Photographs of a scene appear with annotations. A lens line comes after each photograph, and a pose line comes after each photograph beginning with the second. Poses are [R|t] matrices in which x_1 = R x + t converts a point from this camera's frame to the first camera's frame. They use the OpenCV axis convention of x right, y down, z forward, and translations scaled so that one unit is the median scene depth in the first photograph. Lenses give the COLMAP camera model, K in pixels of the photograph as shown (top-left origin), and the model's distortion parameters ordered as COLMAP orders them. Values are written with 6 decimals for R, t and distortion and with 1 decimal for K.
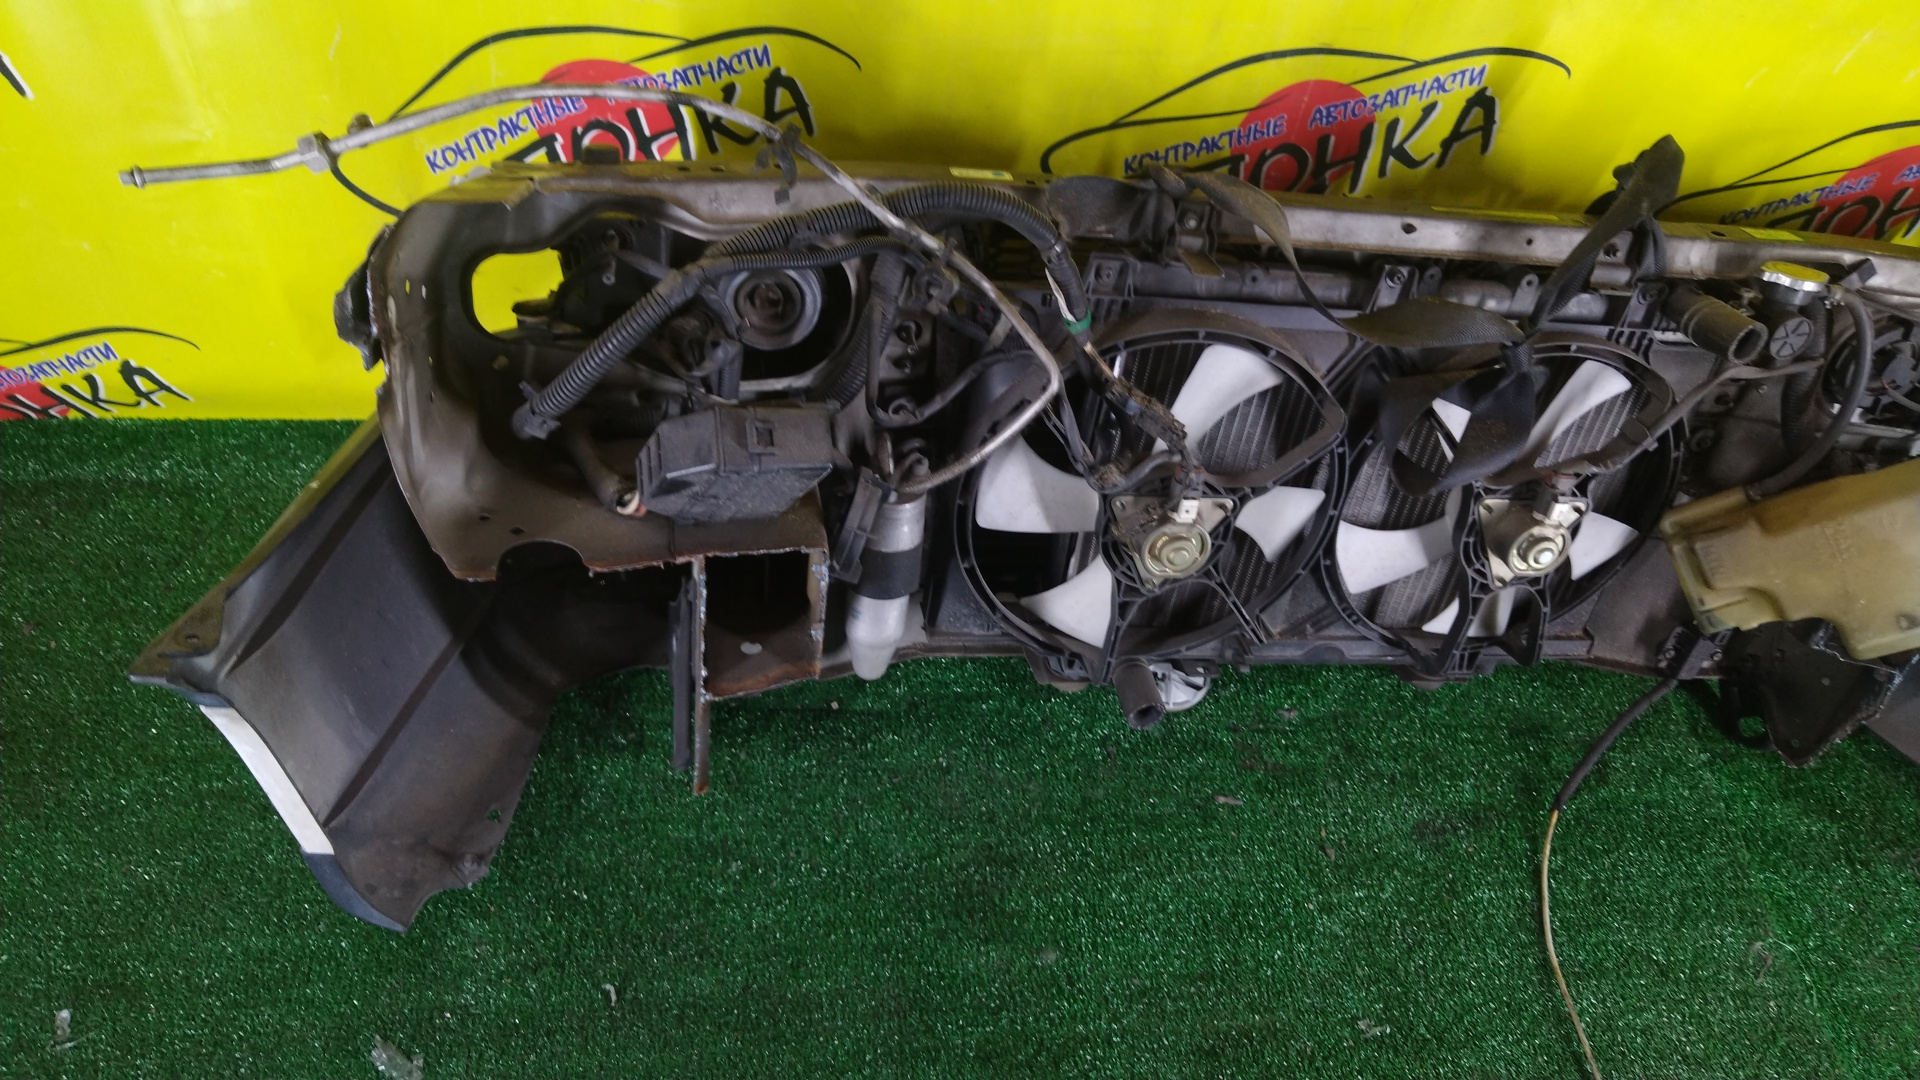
lens RADIAL K [[1279.4, 0, 940.9], [0, 1279.4, 512.8], [0, 0, 1]] dist [-0.013518, 0.017518]
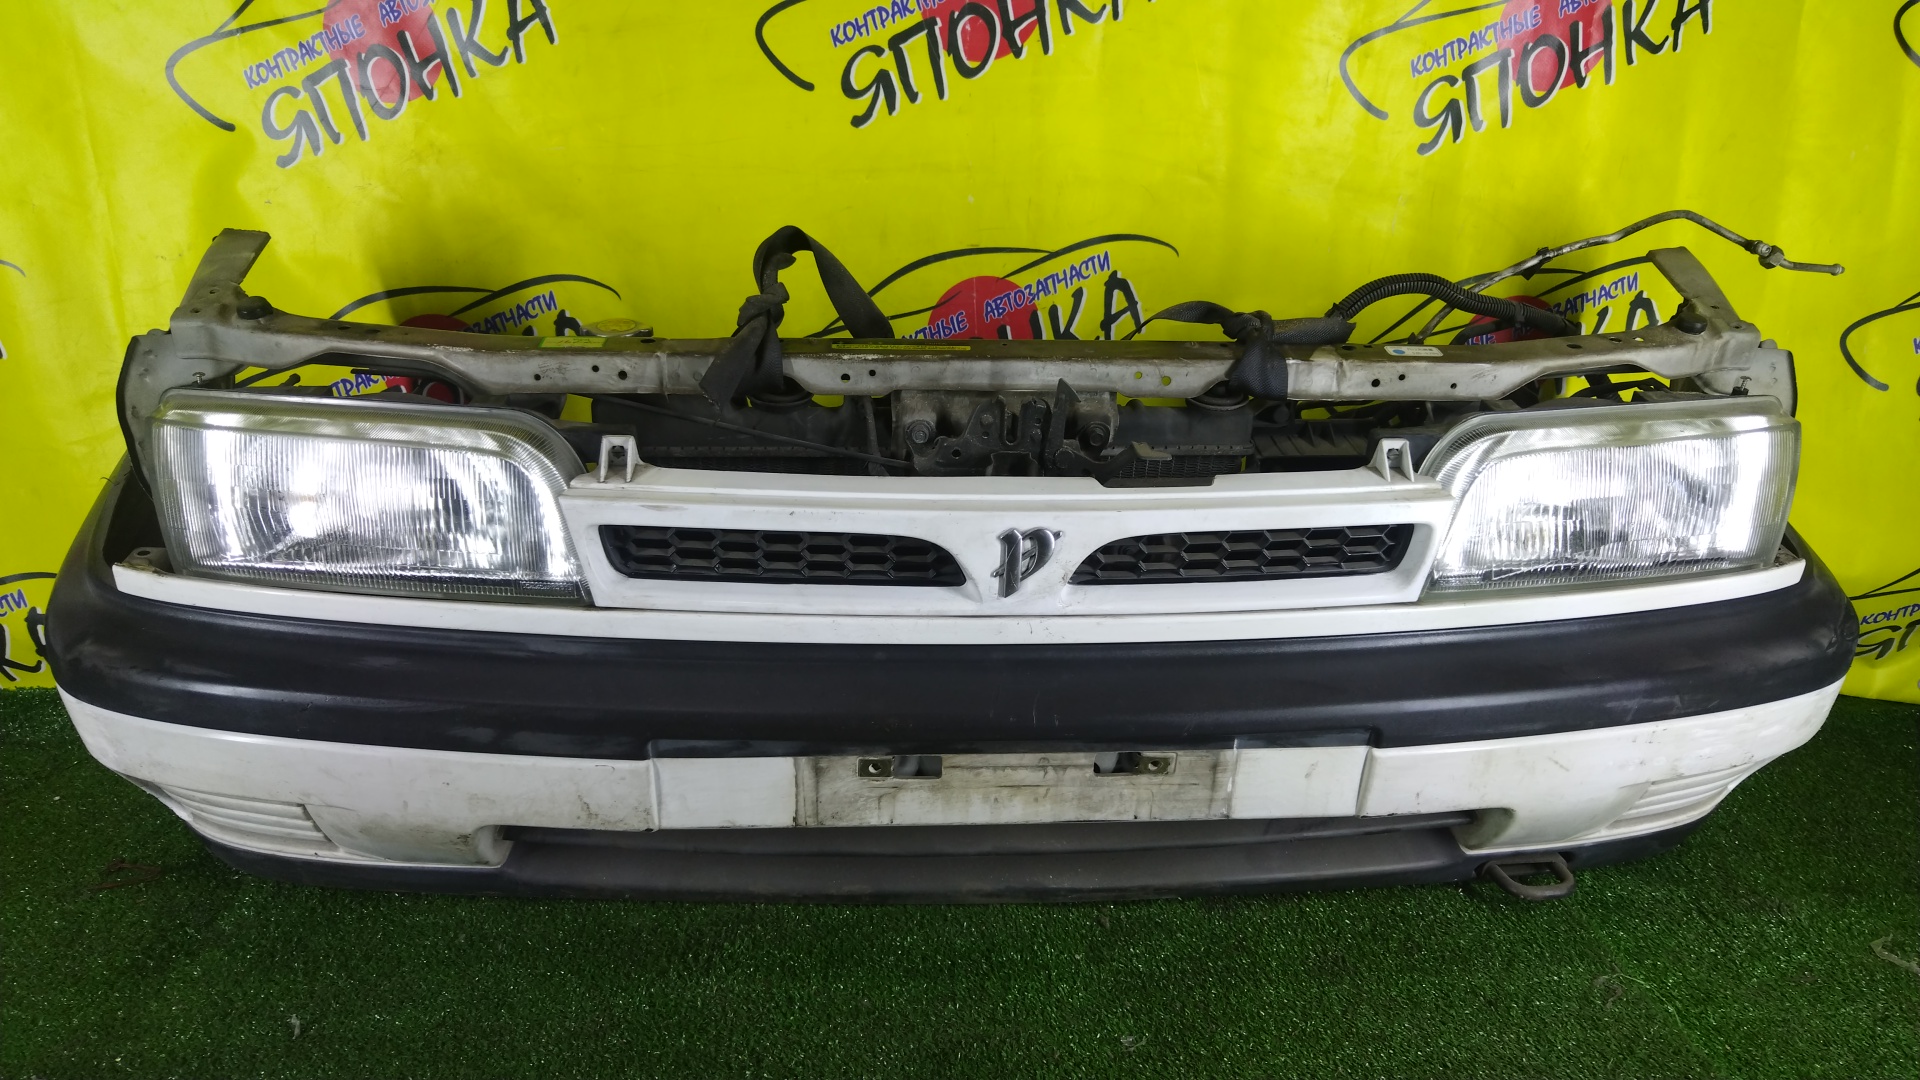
lens RADIAL K [[1279.4, 0, 956.5], [0, 1279.4, 575.8], [0, 0, 1]] dist [-0.013518, 0.017518]
pose [[0.992629, -0.114501, -0.039706, 0.275967], [0.076303, 0.845020, -0.529263, 0.569739], [0.094154, 0.522333, 0.847528, 0.058259]]
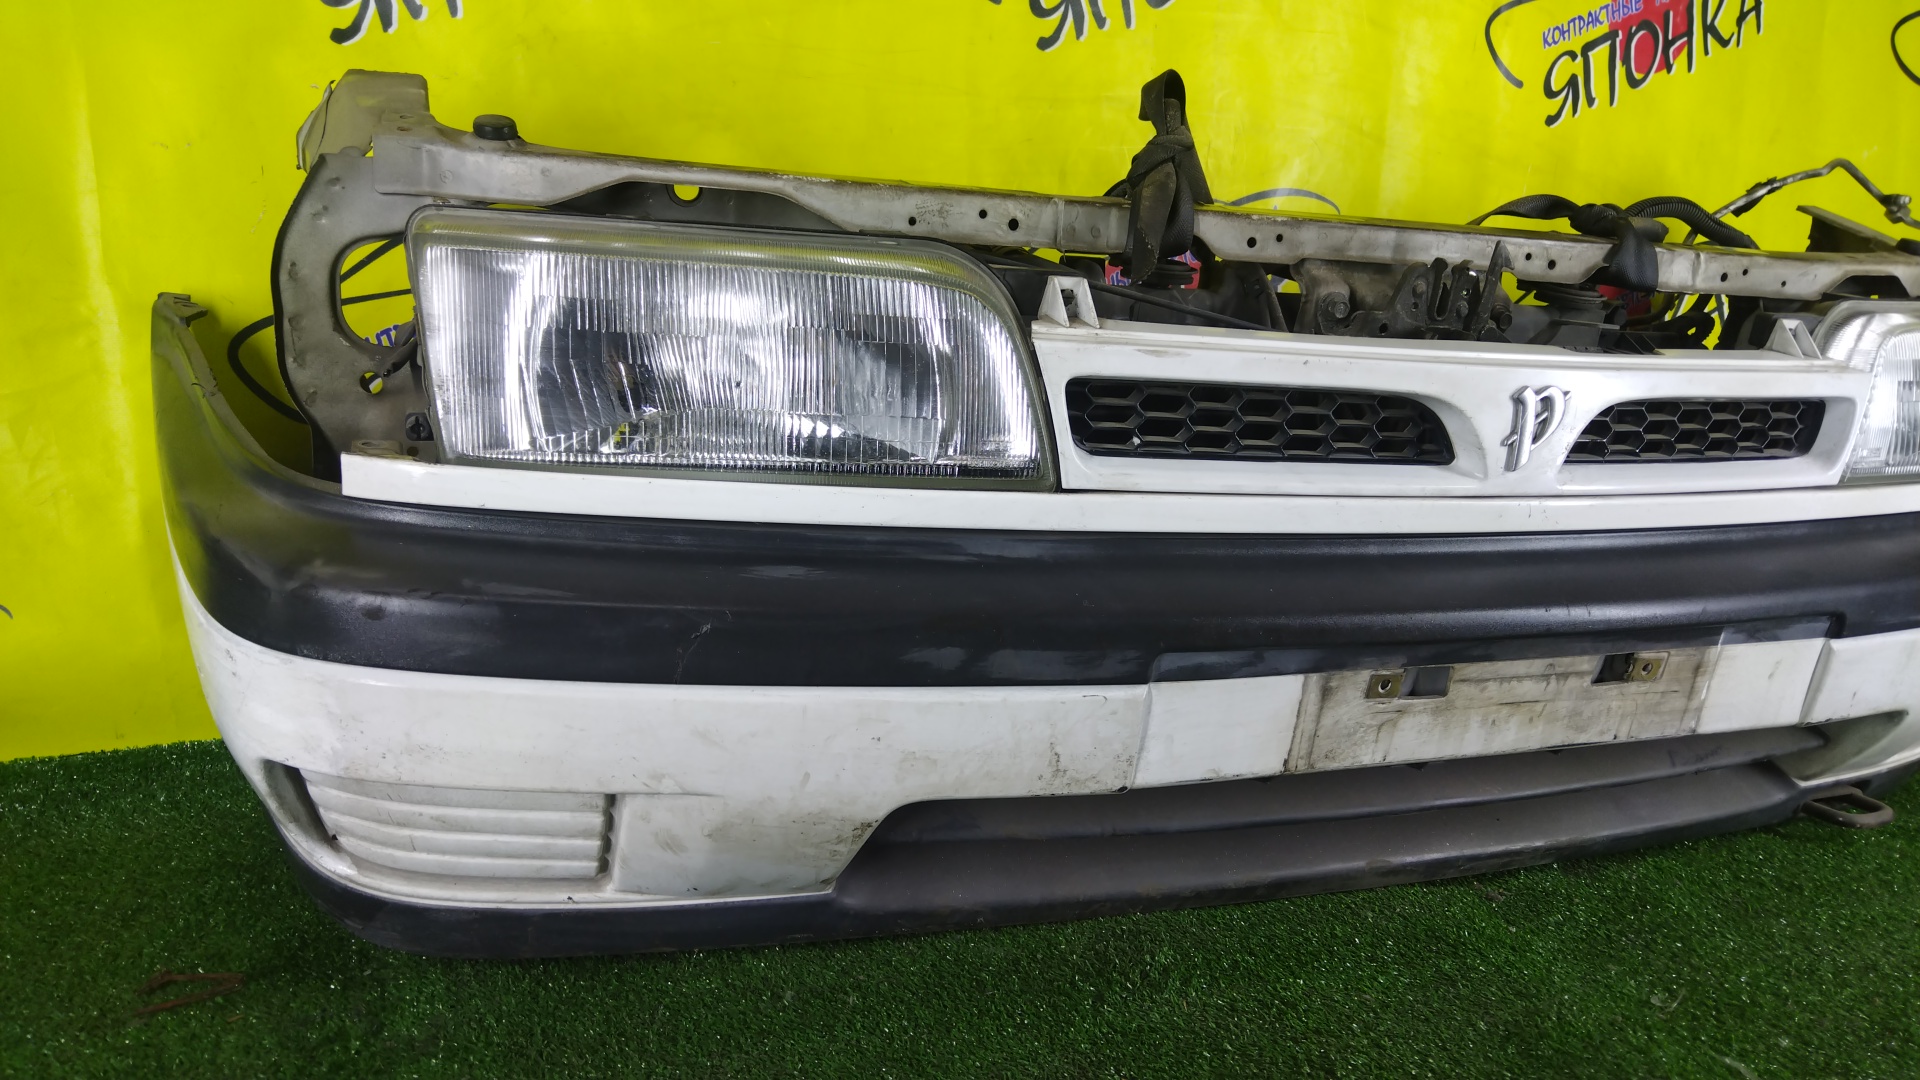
lens RADIAL K [[1279.4, 0, 952.8], [0, 1279.4, 558.2], [0, 0, 1]] dist [-0.013518, 0.017518]
pose [[0.957937, -0.148984, 0.245274, -0.206731], [0.269355, 0.761661, -0.589338, 0.514387], [-0.099014, 0.630615, 0.769754, 0.289813]]
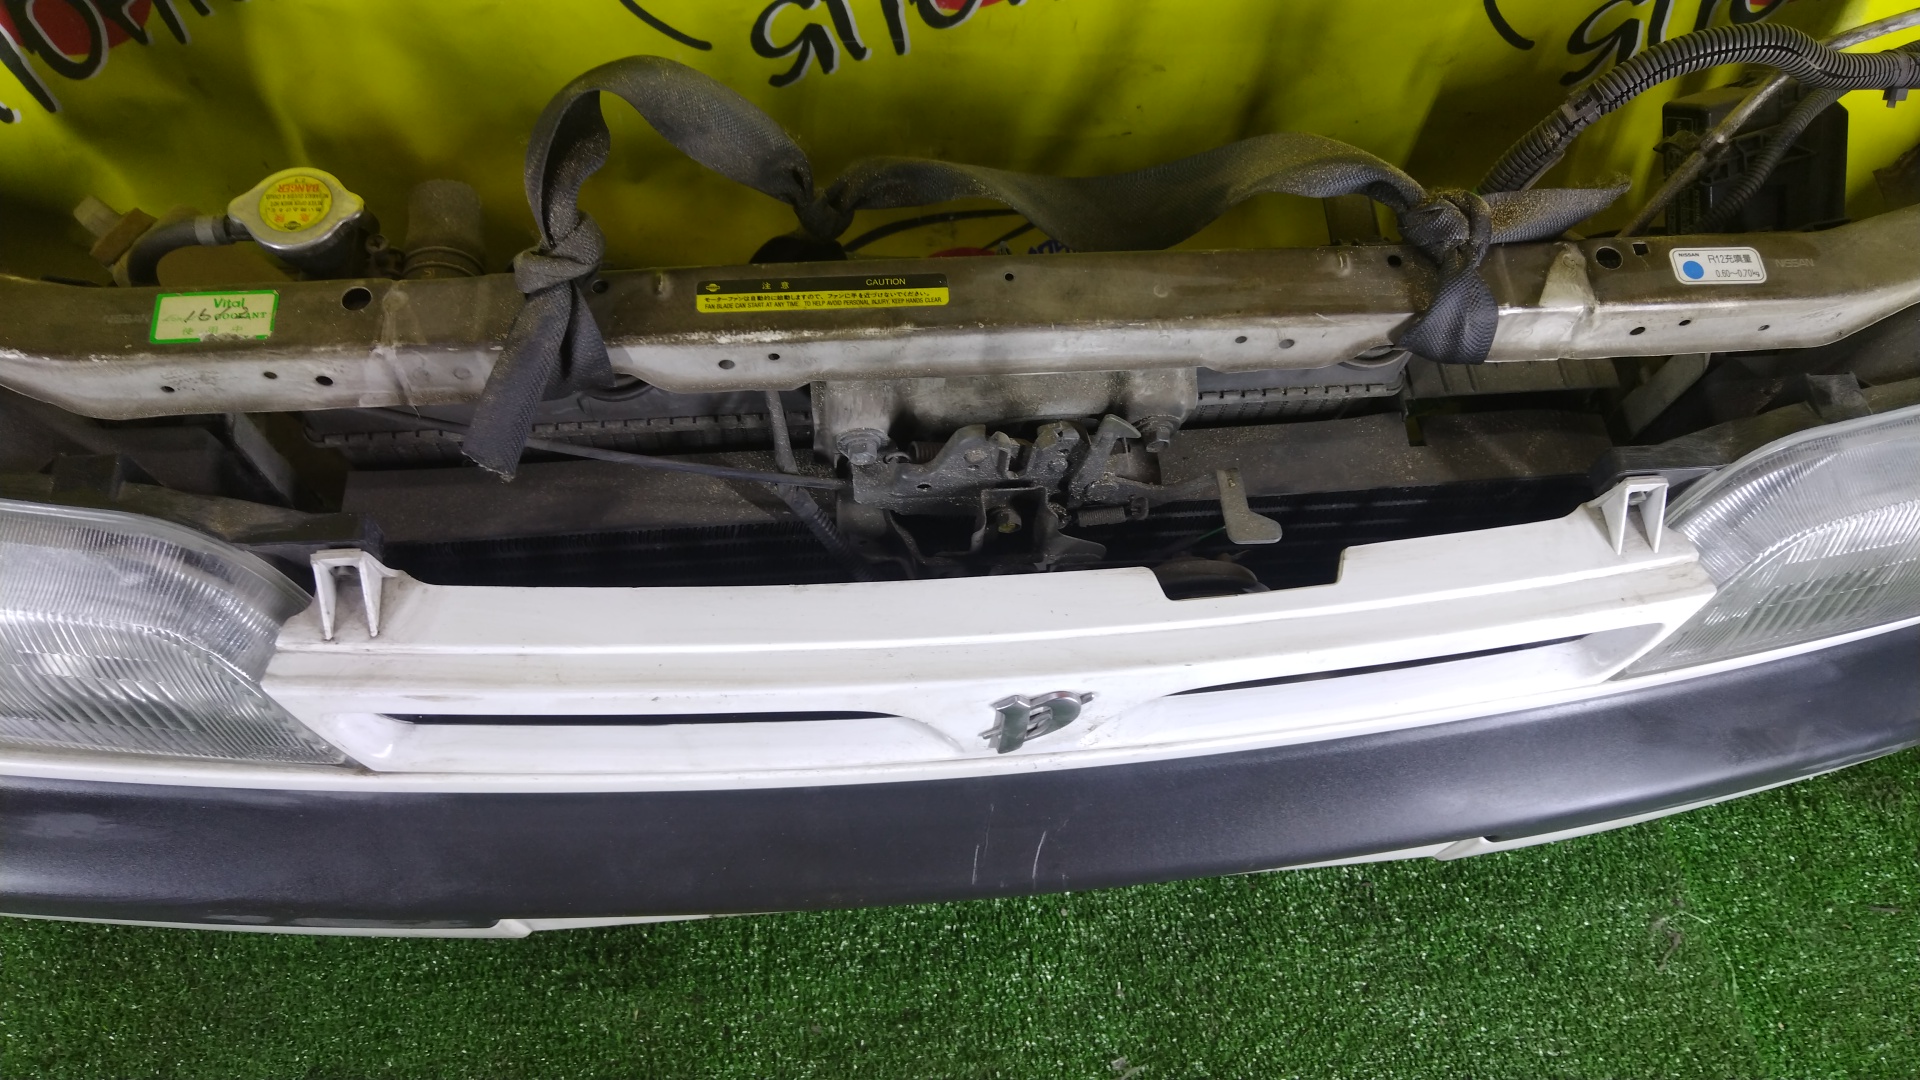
lens RADIAL K [[1279.4, 0, 954.2], [0, 1279.4, 509.7], [0, 0, 1]] dist [-0.013518, 0.017518]
pose [[0.995063, -0.075706, -0.064174, 0.296745], [0.080444, 0.993950, 0.074778, -0.003036], [0.058125, -0.079571, 0.995133, 0.235016]]
